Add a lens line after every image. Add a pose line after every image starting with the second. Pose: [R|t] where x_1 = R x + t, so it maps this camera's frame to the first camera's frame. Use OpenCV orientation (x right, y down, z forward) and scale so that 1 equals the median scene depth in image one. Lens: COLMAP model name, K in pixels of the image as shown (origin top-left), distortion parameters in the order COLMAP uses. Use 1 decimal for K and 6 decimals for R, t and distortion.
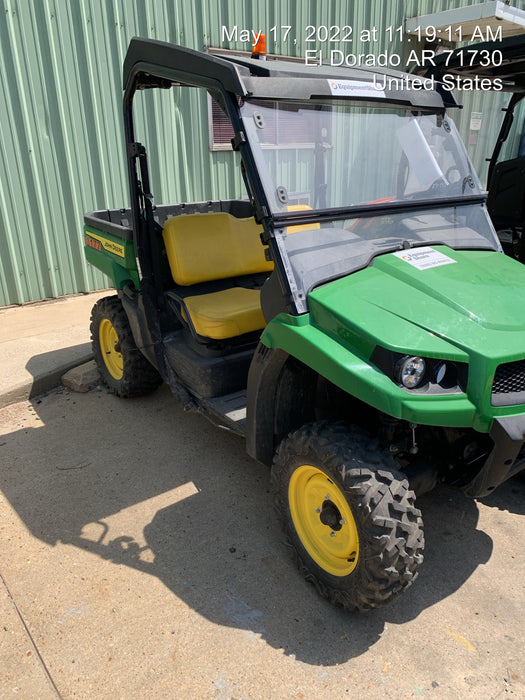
lens RADIAL K [[527.3, 0, 251.7], [0, 527.3, 351.6], [0, 0, 1]] dist [-0.000576, -0.002261]
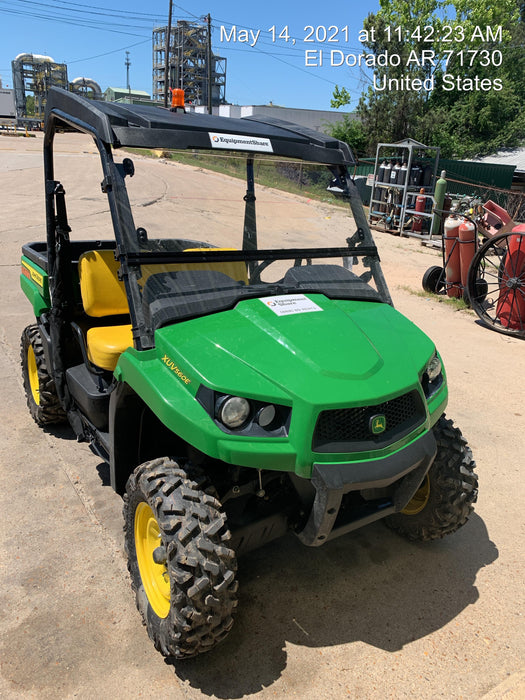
lens RADIAL K [[527.3, 0, 251.7], [0, 527.3, 351.6], [0, 0, 1]] dist [-0.000576, -0.002261]
pose [[0.997030, 0.069993, -0.032137, 0.292775], [-0.072423, 0.994000, -0.081966, 0.003259], [0.026207, 0.084050, 0.996117, -0.019284]]
